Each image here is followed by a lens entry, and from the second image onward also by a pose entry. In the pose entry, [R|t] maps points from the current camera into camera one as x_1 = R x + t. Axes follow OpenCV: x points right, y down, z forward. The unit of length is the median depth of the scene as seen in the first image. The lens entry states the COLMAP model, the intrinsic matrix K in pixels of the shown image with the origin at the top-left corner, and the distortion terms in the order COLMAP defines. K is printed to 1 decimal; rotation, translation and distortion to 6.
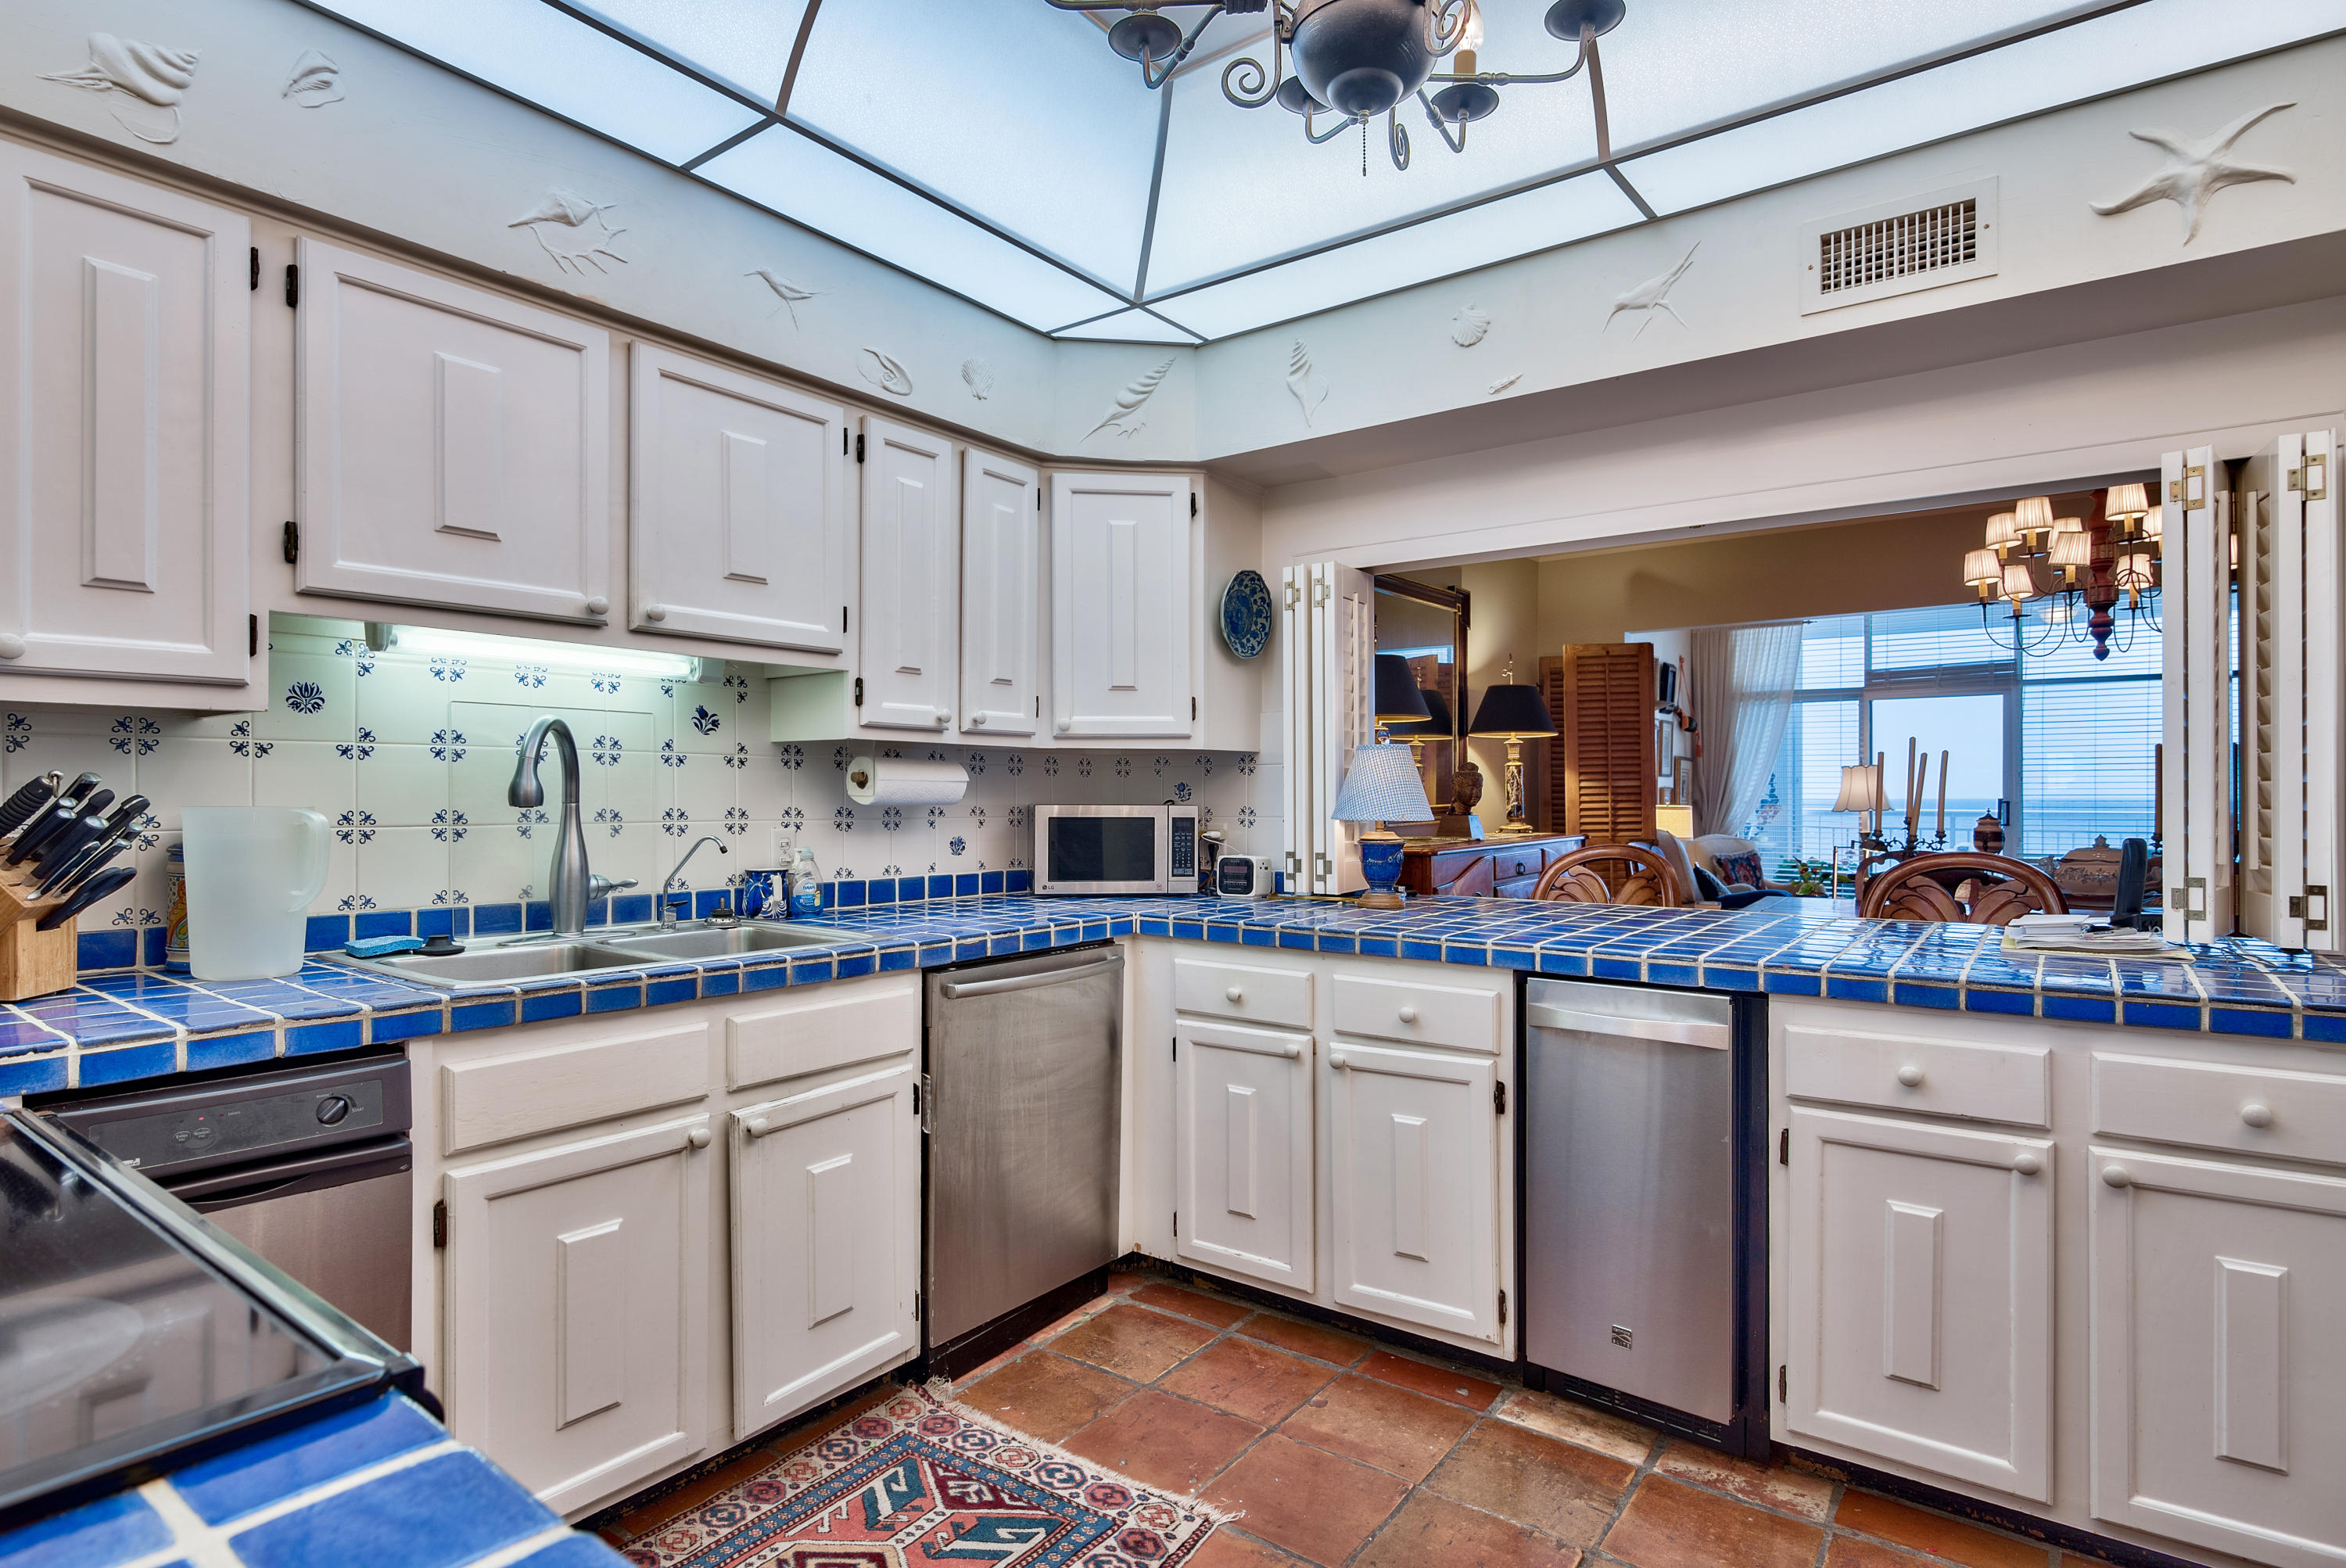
lens RADIAL K [[1167.8, 0, 1142.1], [0, 1167.8, 784.2], [0, 0, 1]] dist [-0.001995, -0.000706]
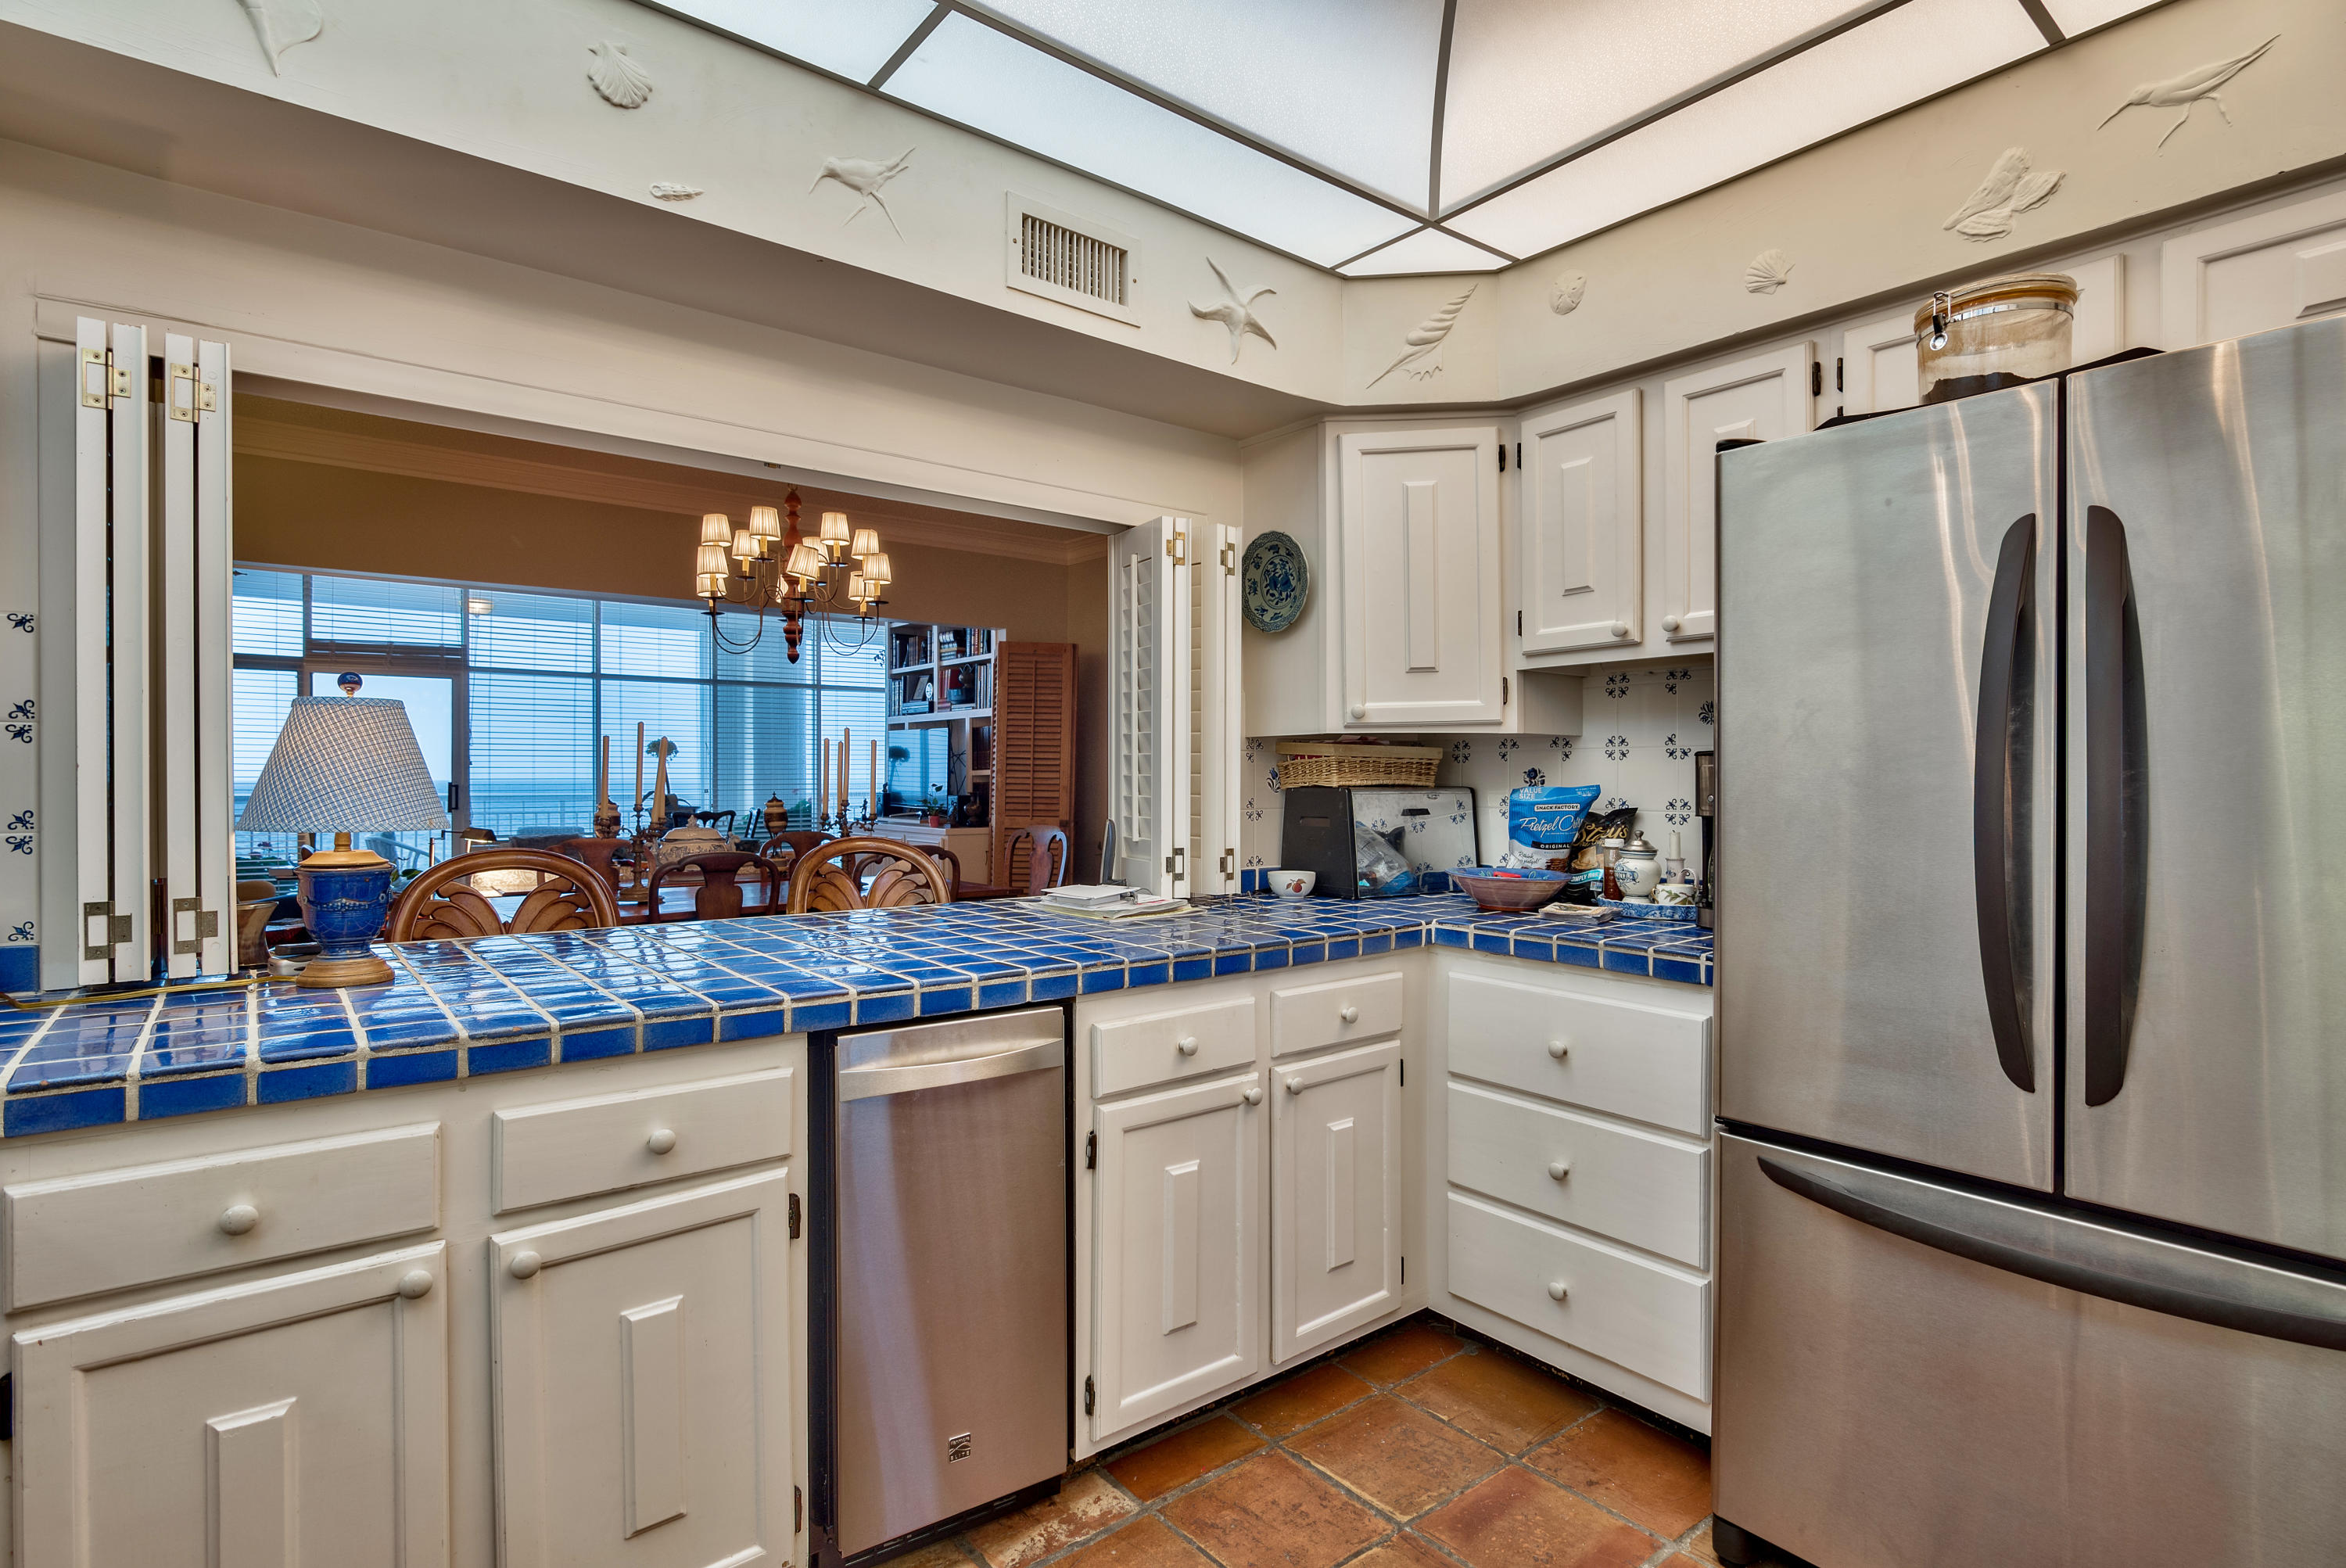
lens RADIAL K [[1135.7, 0, 1259.8], [0, 1135.7, 780.8], [0, 0, 1]] dist [0.000184, -0.000725]
pose [[0.256576, -0.001097, 0.966523, -0.284828], [-0.010958, 0.999932, 0.004044, -0.000809], [-0.966462, -0.011629, 0.256546, 0.553786]]
